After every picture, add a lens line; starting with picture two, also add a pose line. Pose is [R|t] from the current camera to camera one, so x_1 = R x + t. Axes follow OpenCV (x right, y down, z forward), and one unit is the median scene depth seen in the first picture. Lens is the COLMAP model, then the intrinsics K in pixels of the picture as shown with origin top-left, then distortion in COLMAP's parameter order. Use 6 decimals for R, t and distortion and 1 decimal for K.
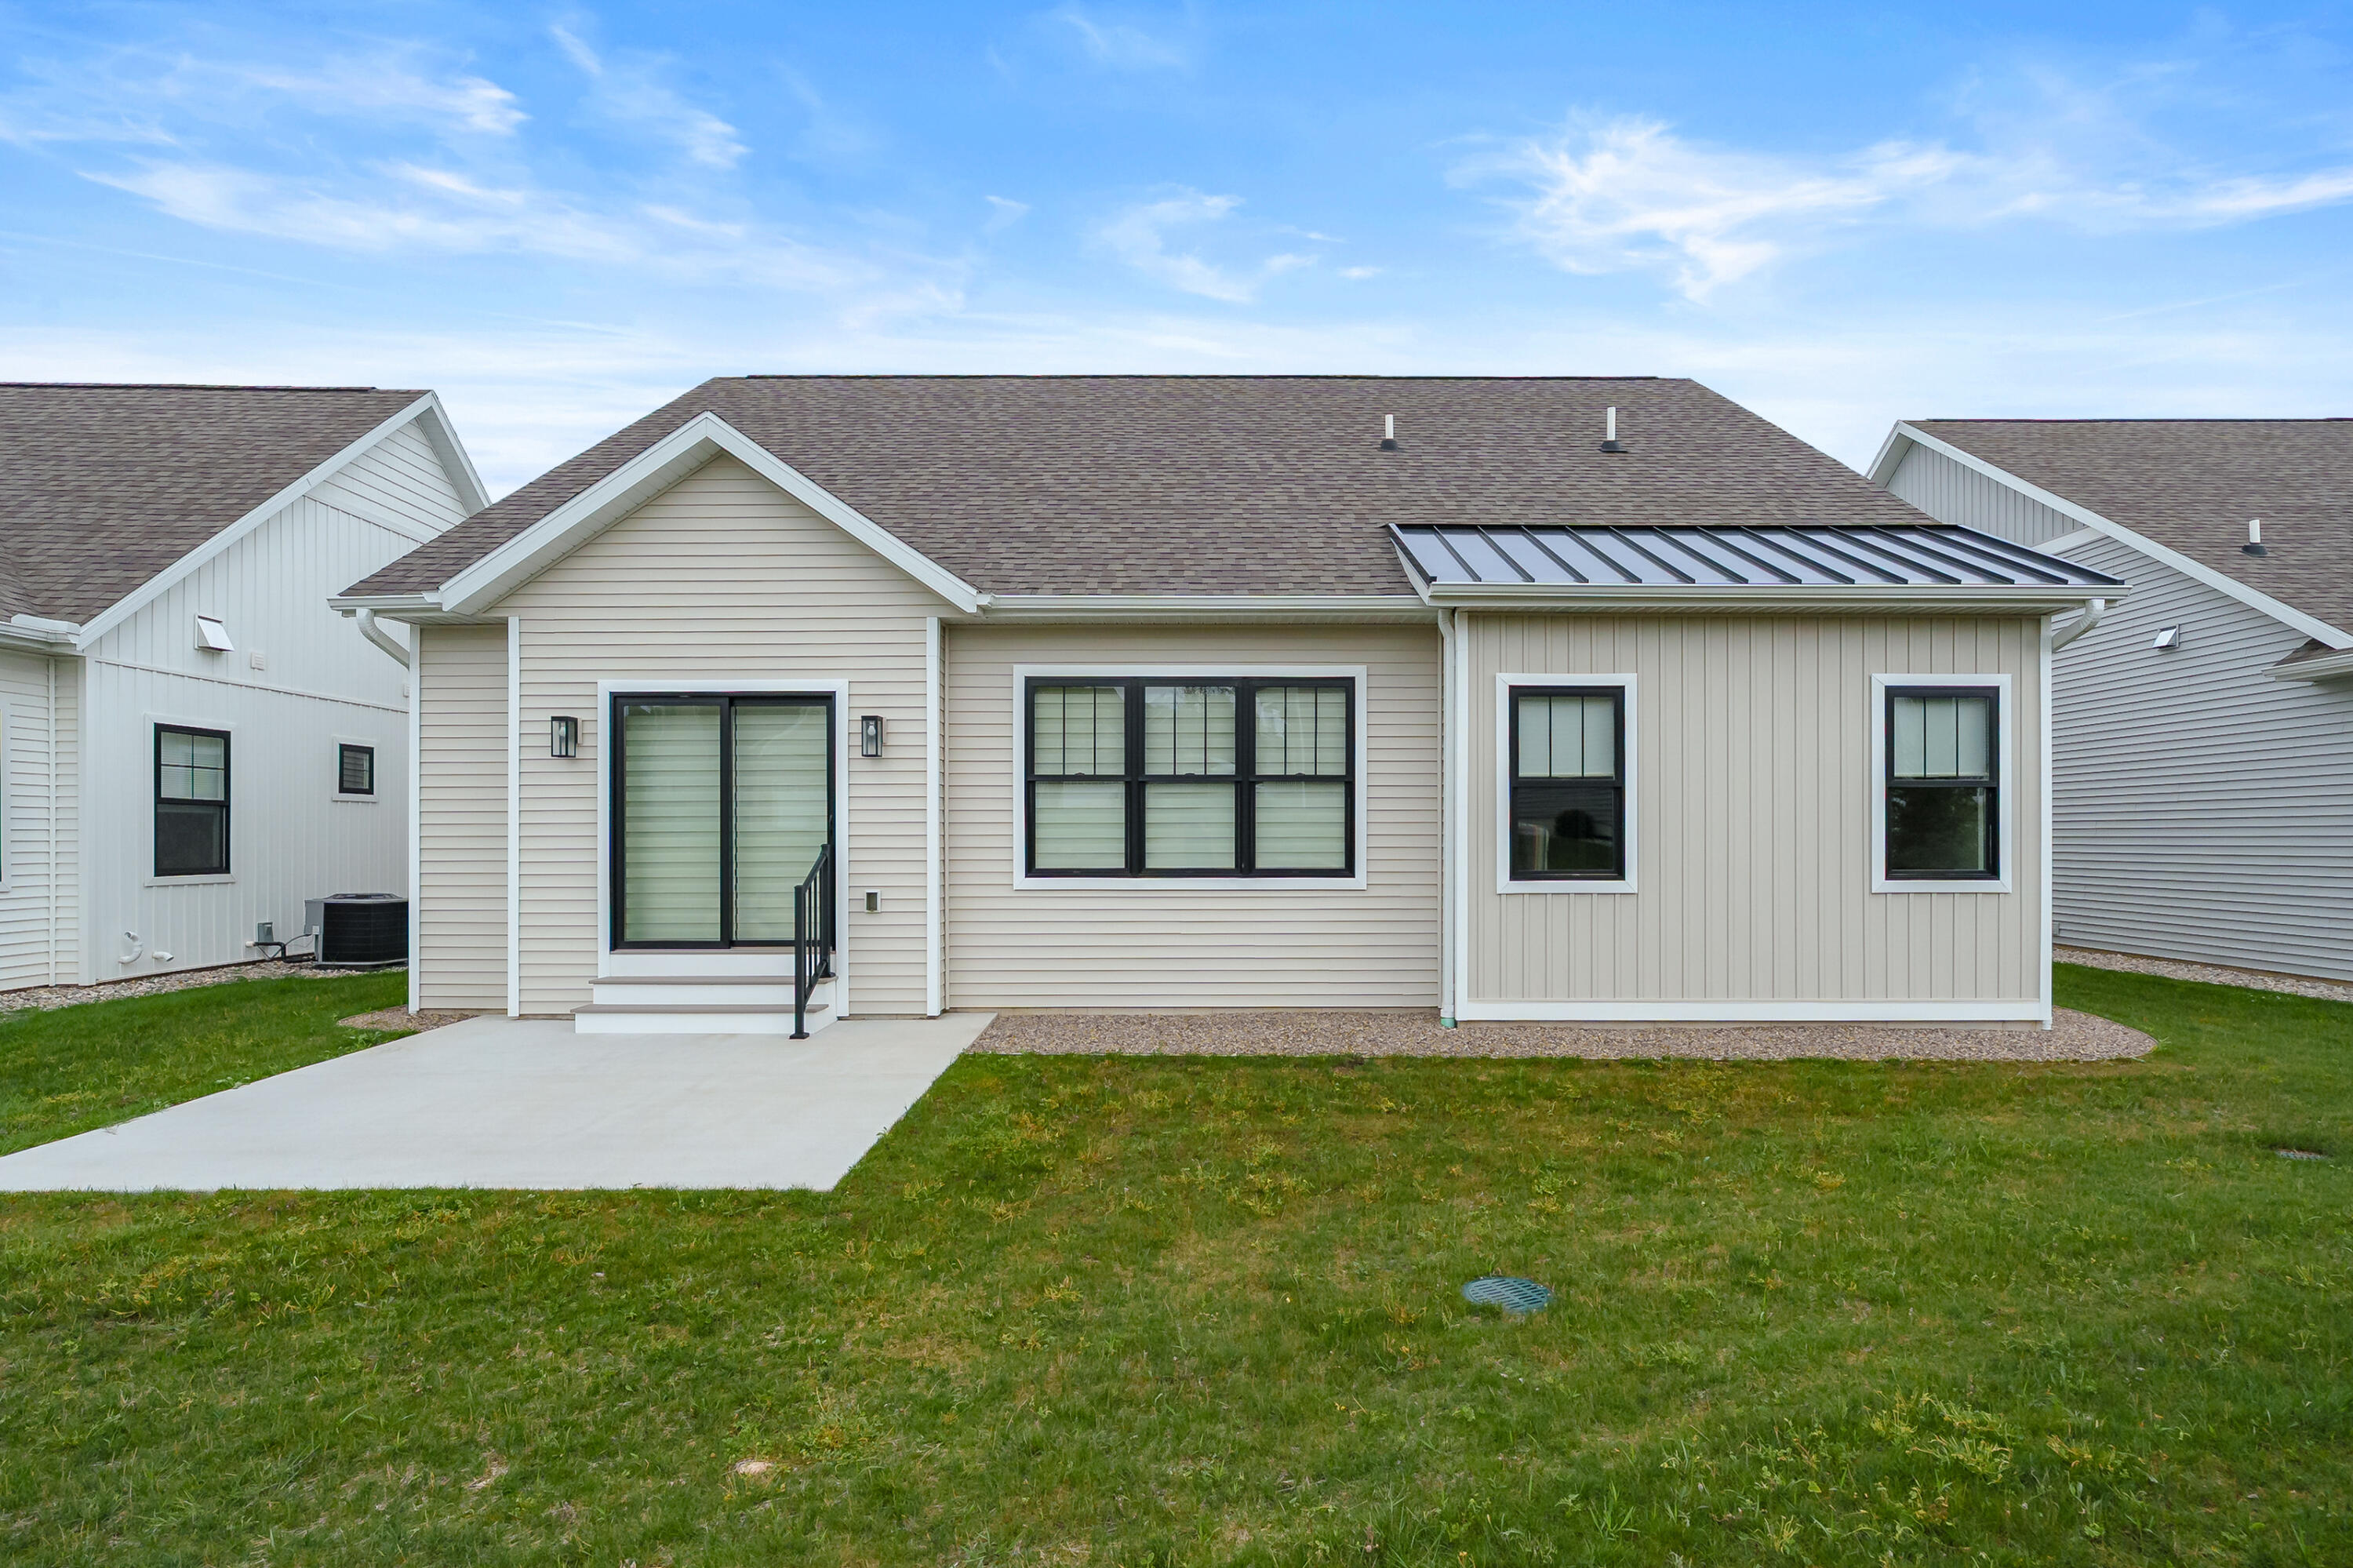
lens RADIAL K [[1036.9, 0, 1190.1], [0, 1036.9, 808.7], [0, 0, 1]] dist [0.002058, 0.000257]
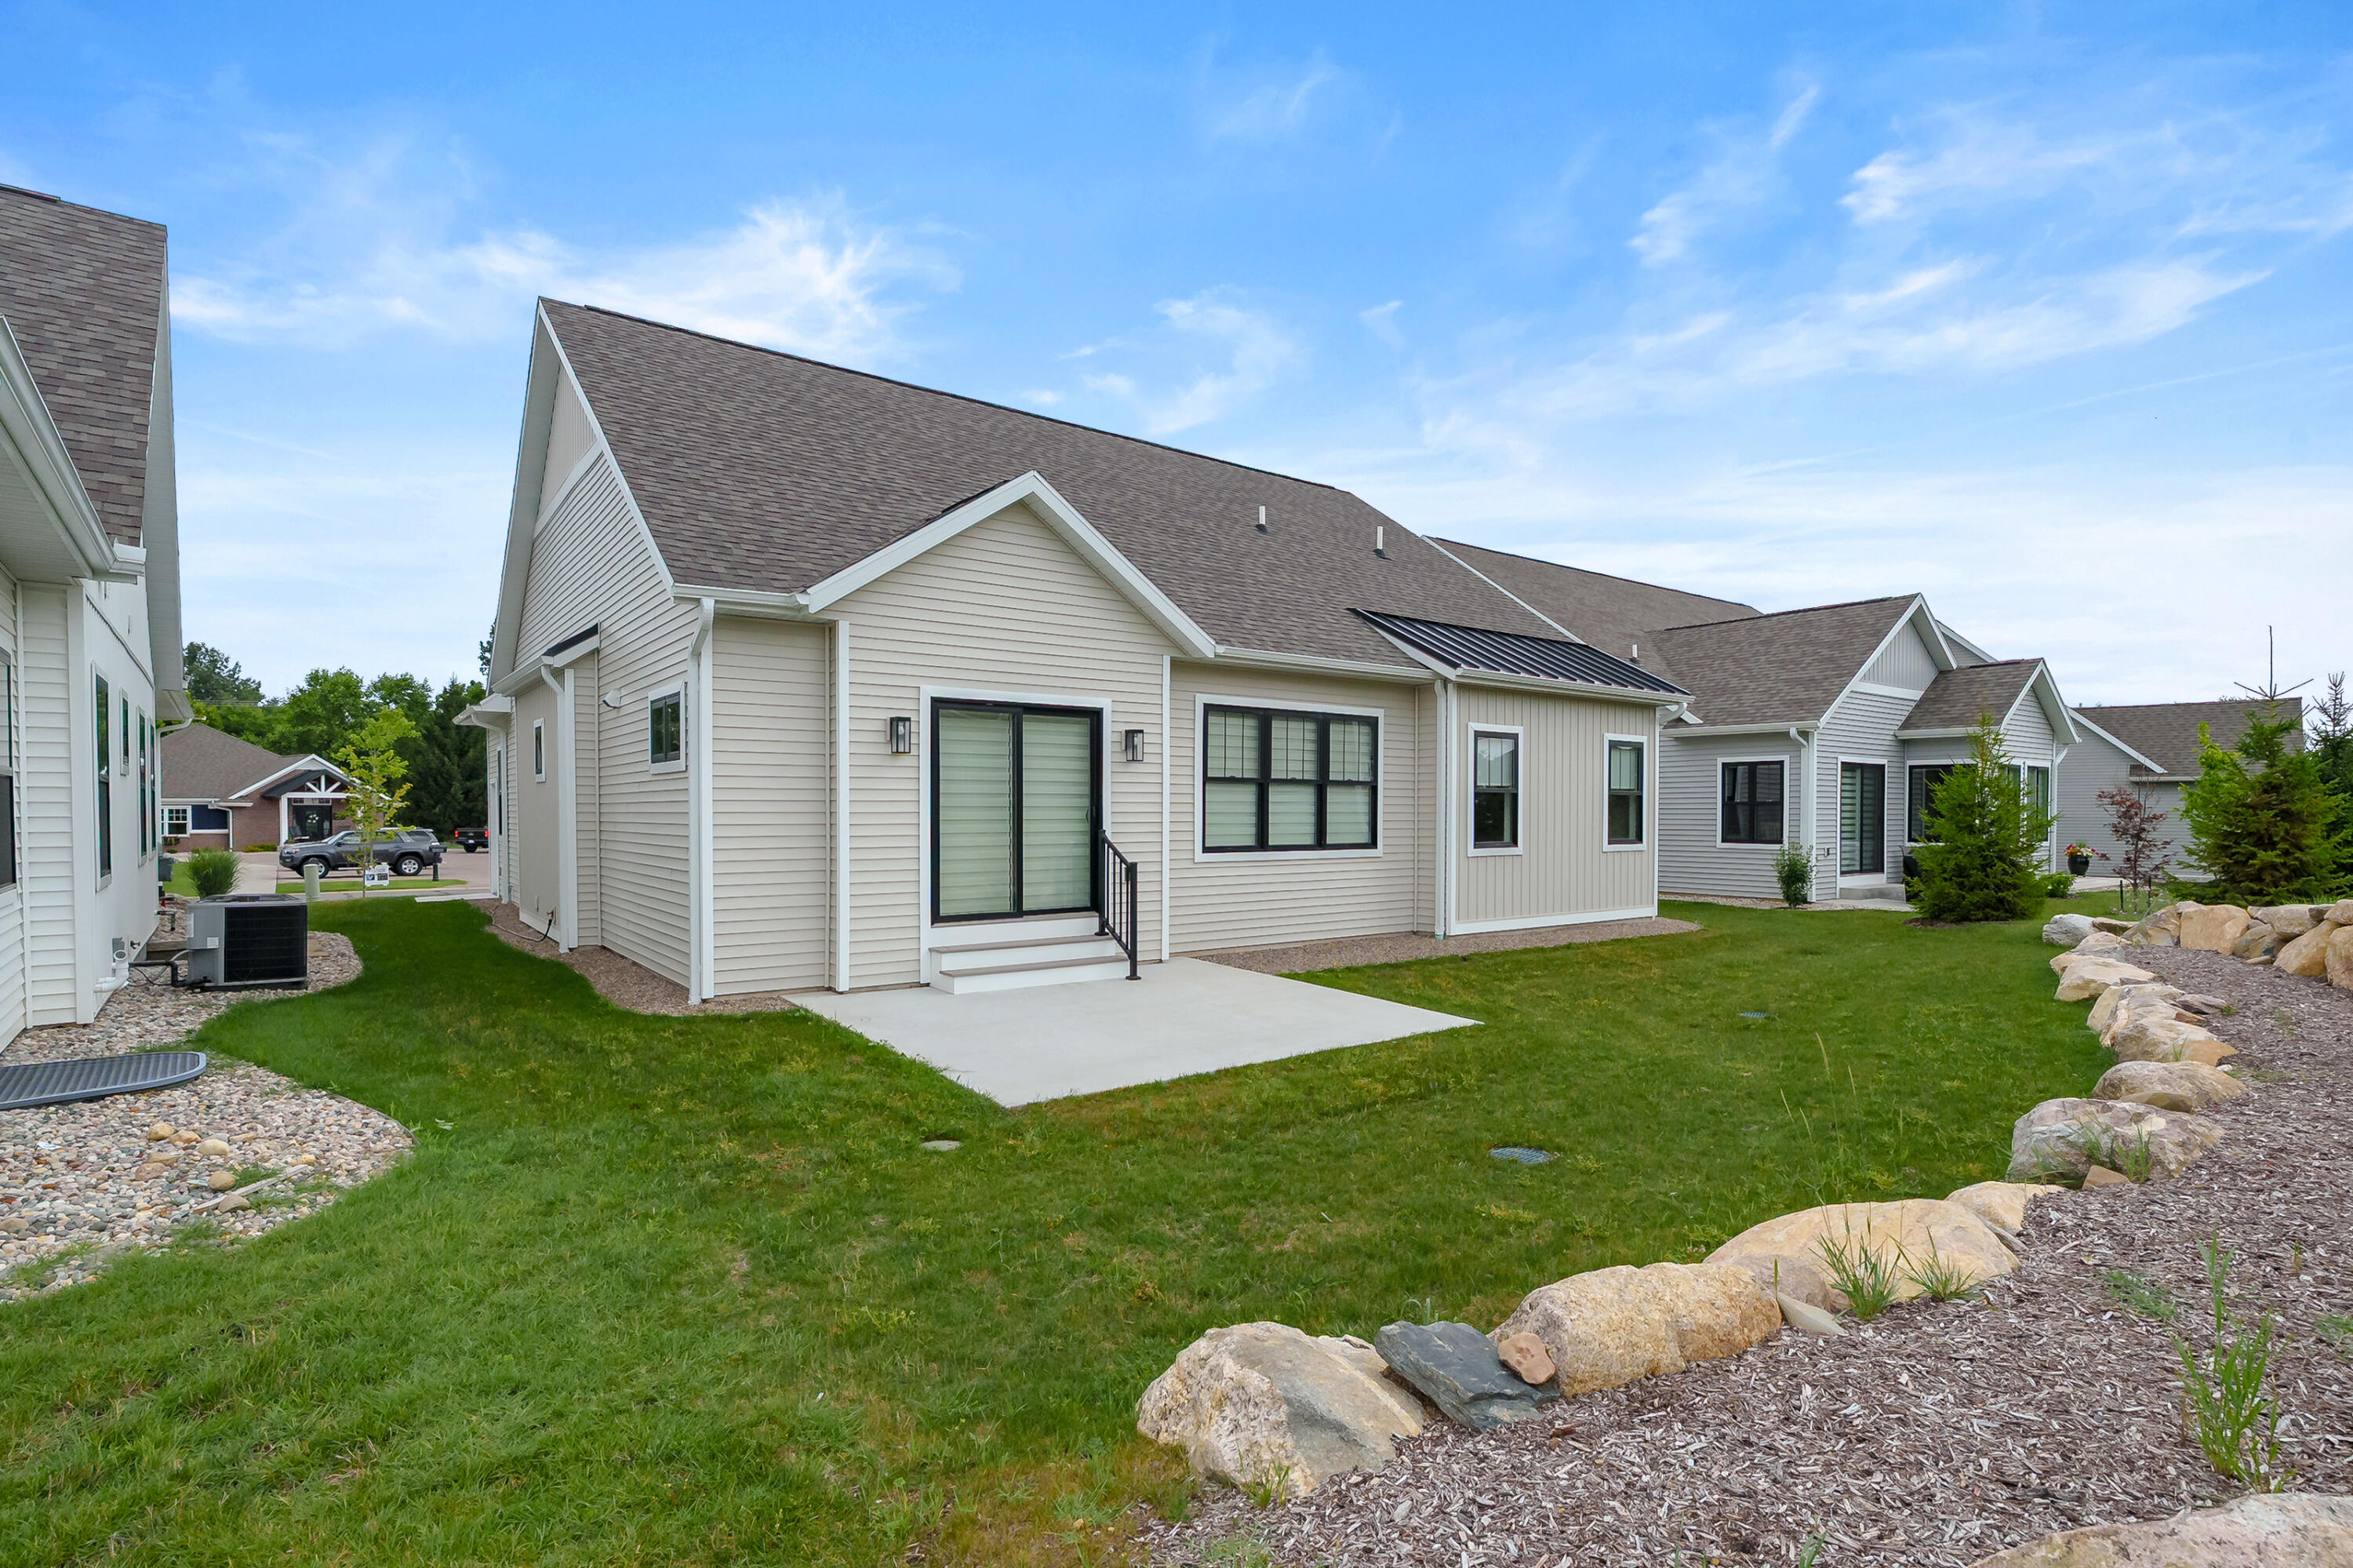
lens RADIAL K [[1036.9, 0, 1190.1], [0, 1036.9, 808.7], [0, 0, 1]] dist [0.002058, 0.000257]
pose [[0.817119, 0.003545, 0.576459, -0.964348], [-0.007783, 0.999958, 0.004883, 0.002163], [-0.576417, -0.008476, 0.817112, -0.088462]]
